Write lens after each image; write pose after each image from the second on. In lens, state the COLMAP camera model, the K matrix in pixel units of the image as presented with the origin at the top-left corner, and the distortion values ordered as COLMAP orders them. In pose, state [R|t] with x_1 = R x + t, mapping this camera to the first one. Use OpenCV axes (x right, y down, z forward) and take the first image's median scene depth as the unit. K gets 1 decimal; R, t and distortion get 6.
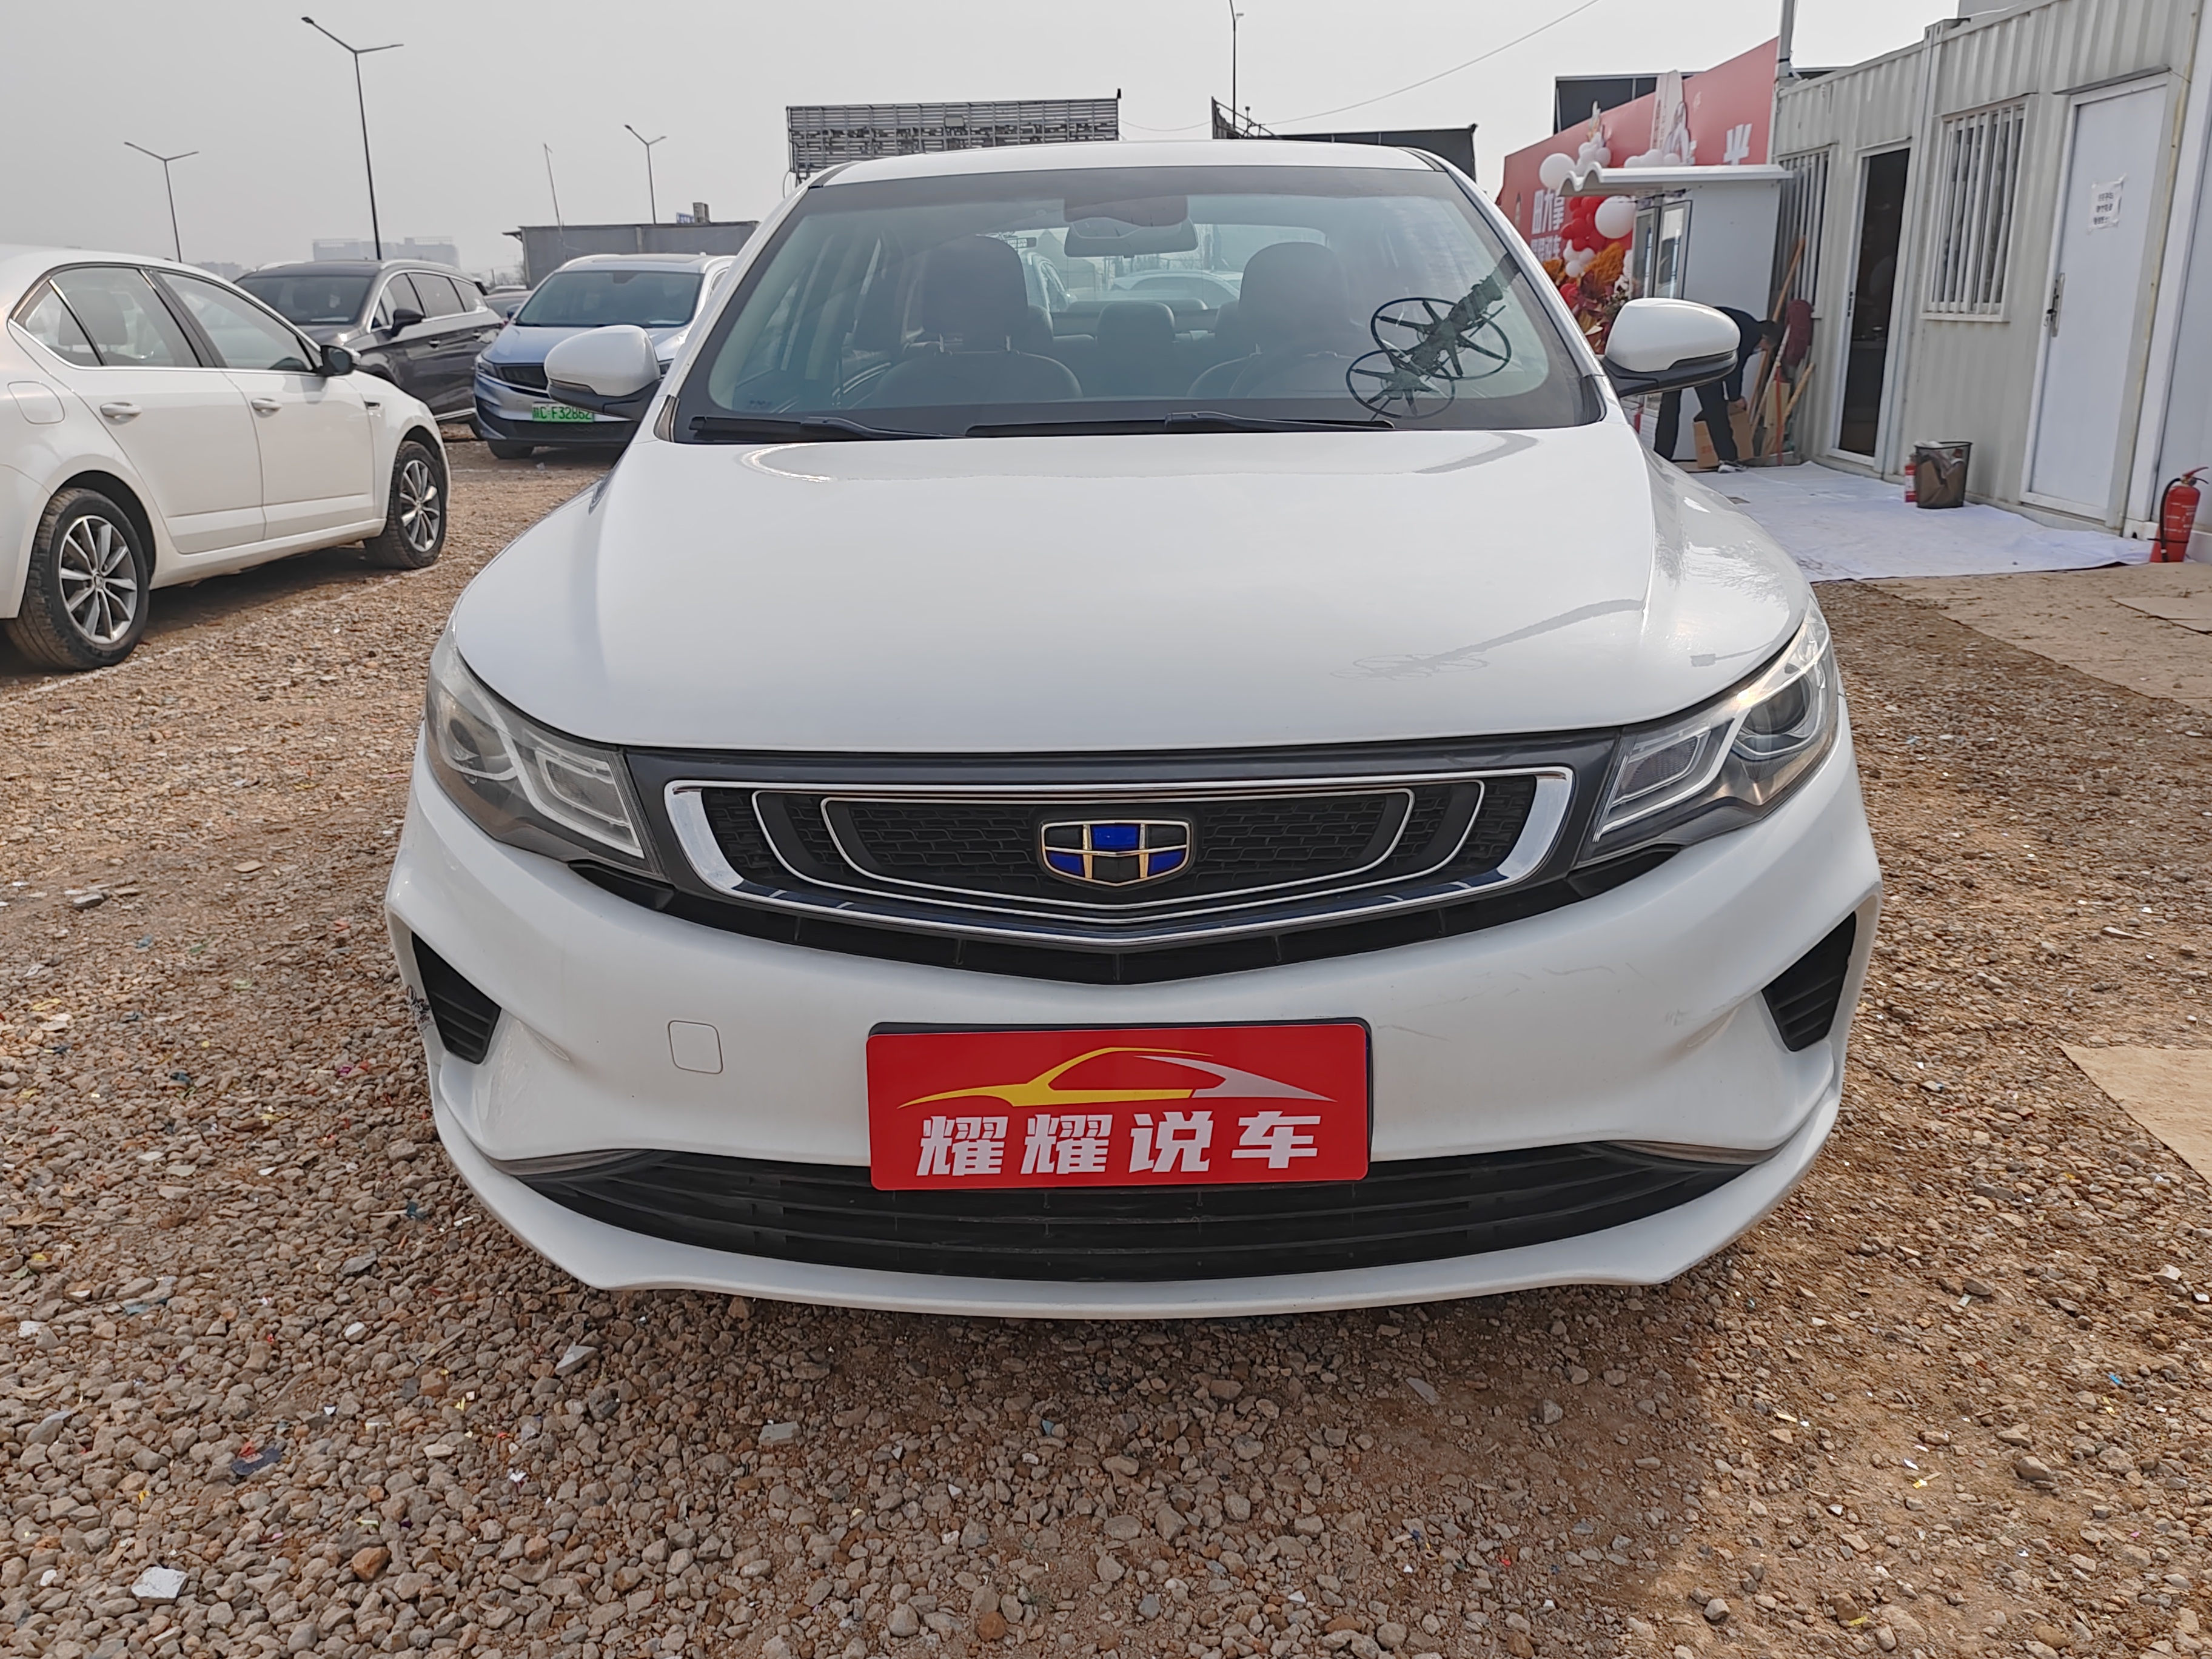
lens RADIAL K [[1818.0, 0, 1106.0], [0, 1818.0, 829.5], [0, 0, 1]] dist [0.011249, 0.014419]
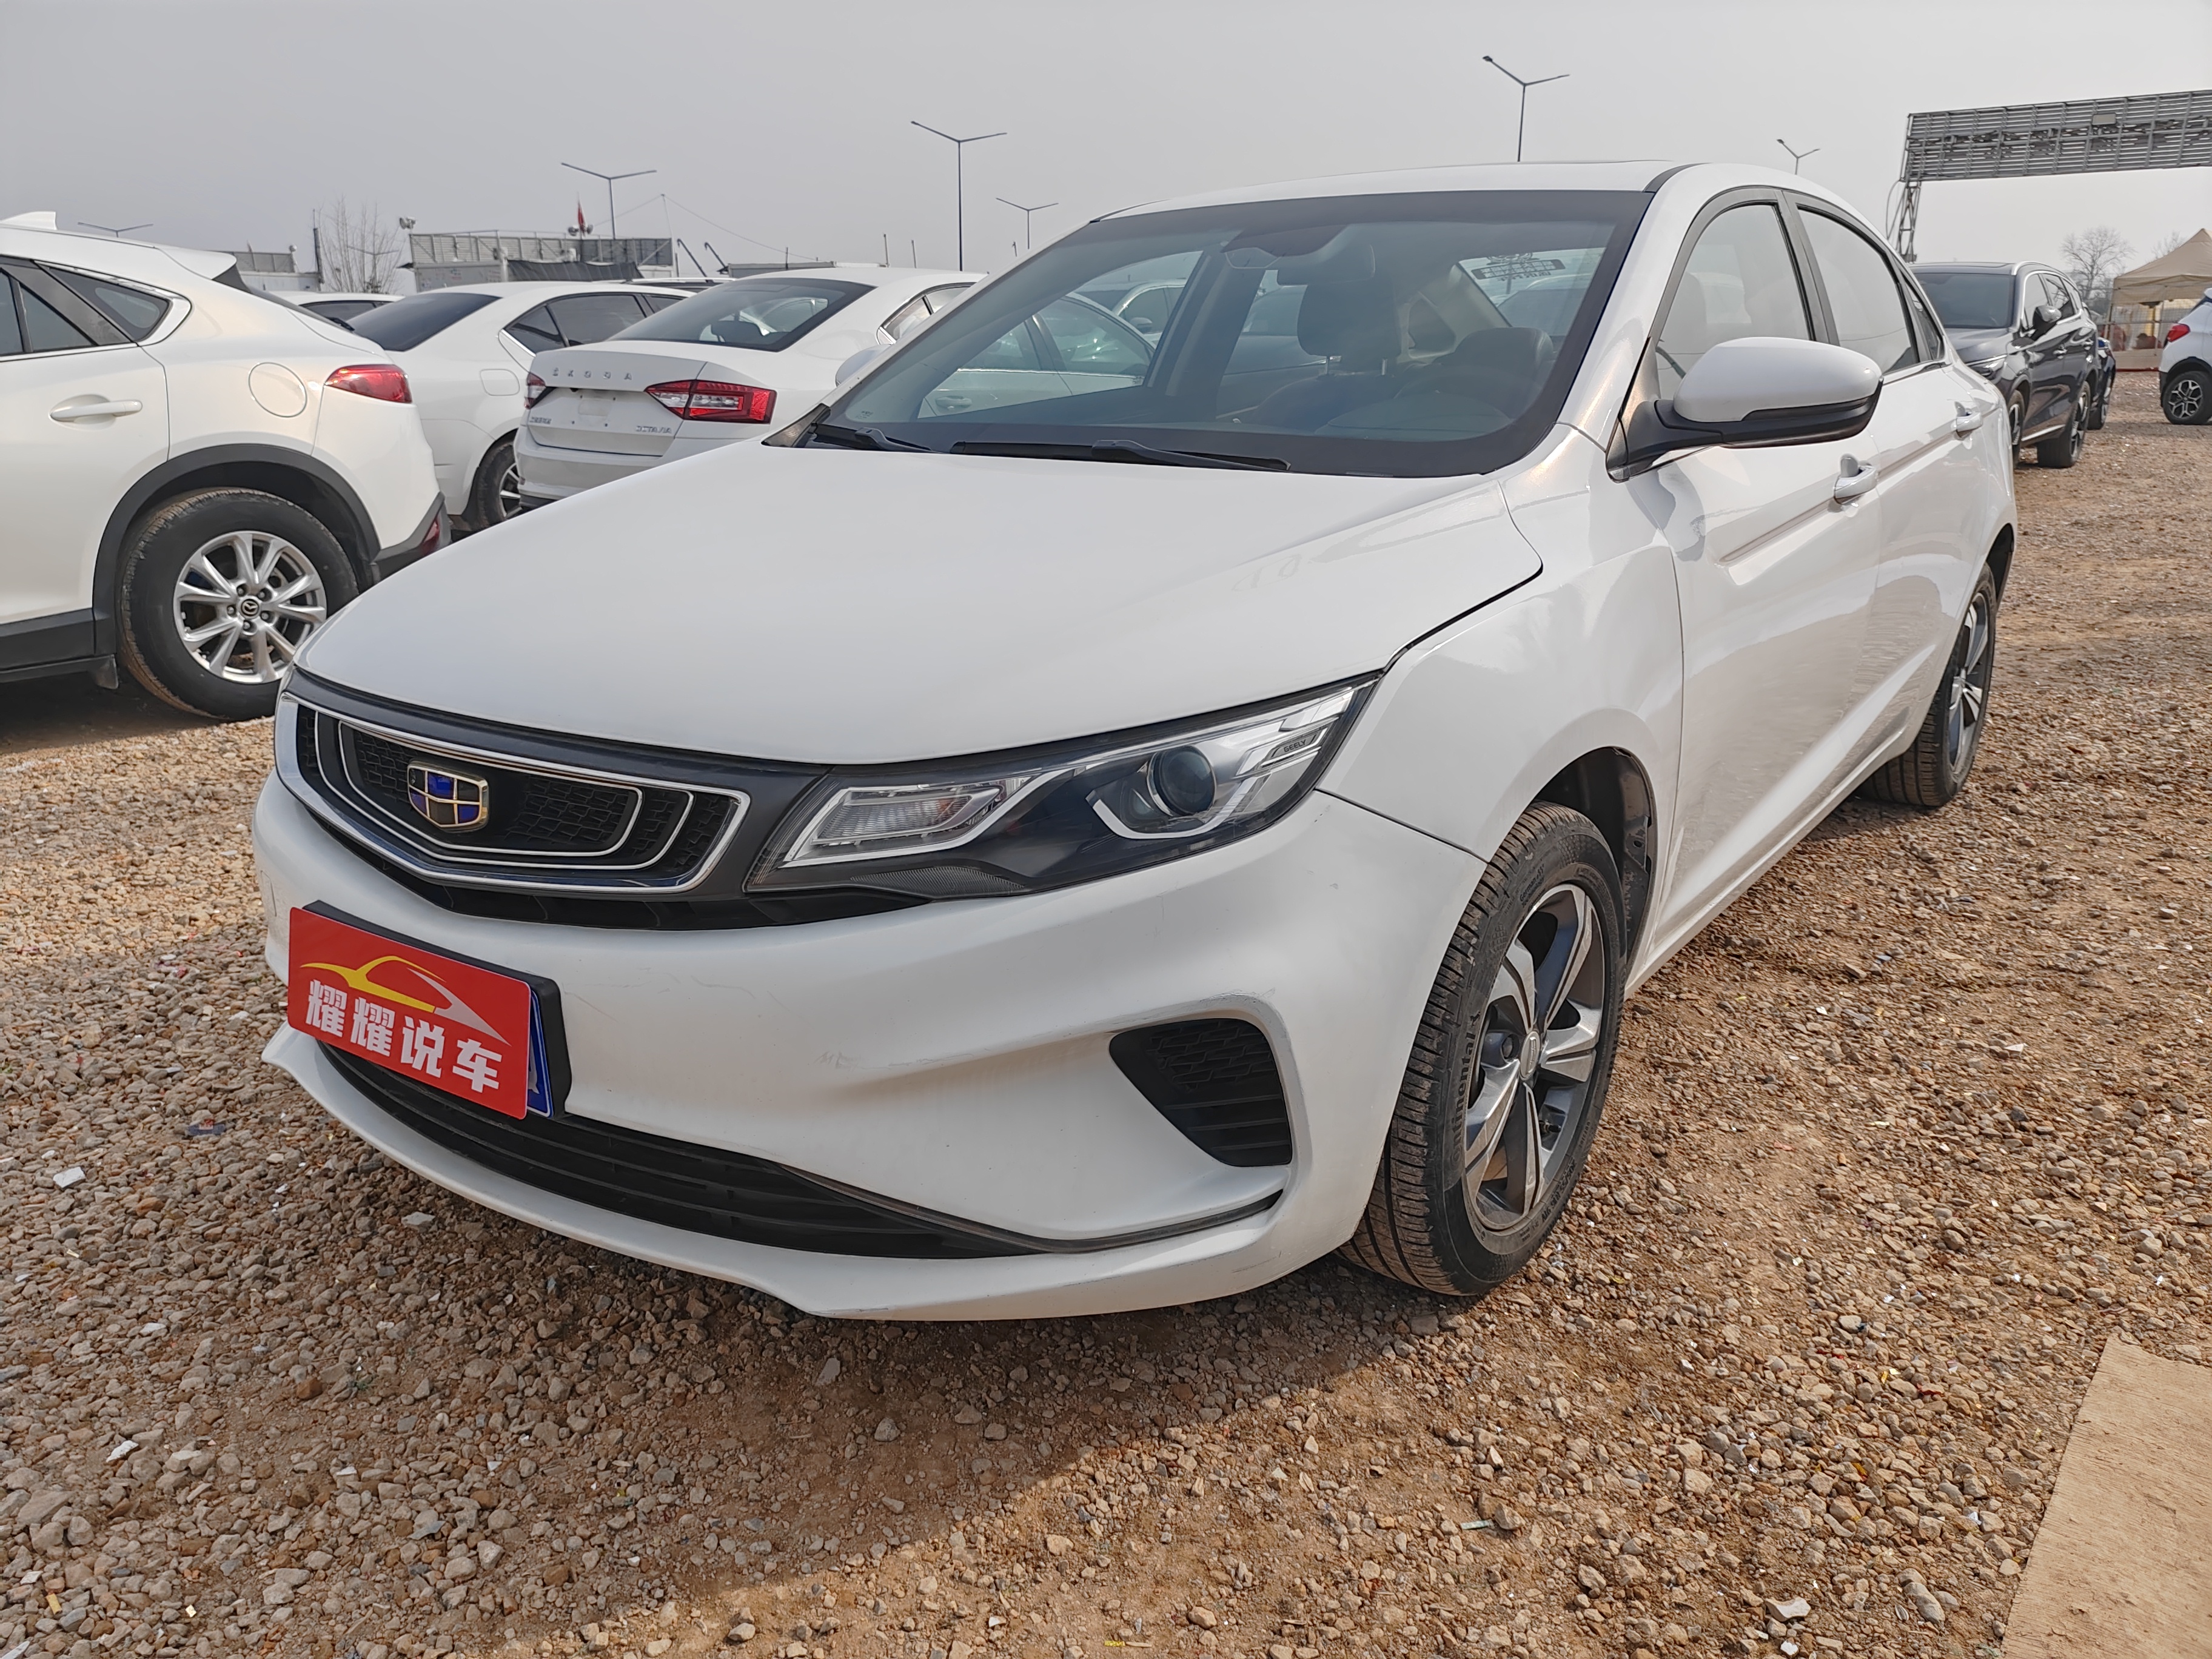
lens RADIAL K [[1728.6, 0, 1106.0], [0, 1728.6, 829.5], [0, 0, 1]] dist [-0.008038, 0.031541]
pose [[0.819362, 0.177264, -0.545181, 0.984888], [-0.172038, 0.983192, 0.061123, -0.112086], [0.546853, 0.043710, 0.836087, 0.293269]]
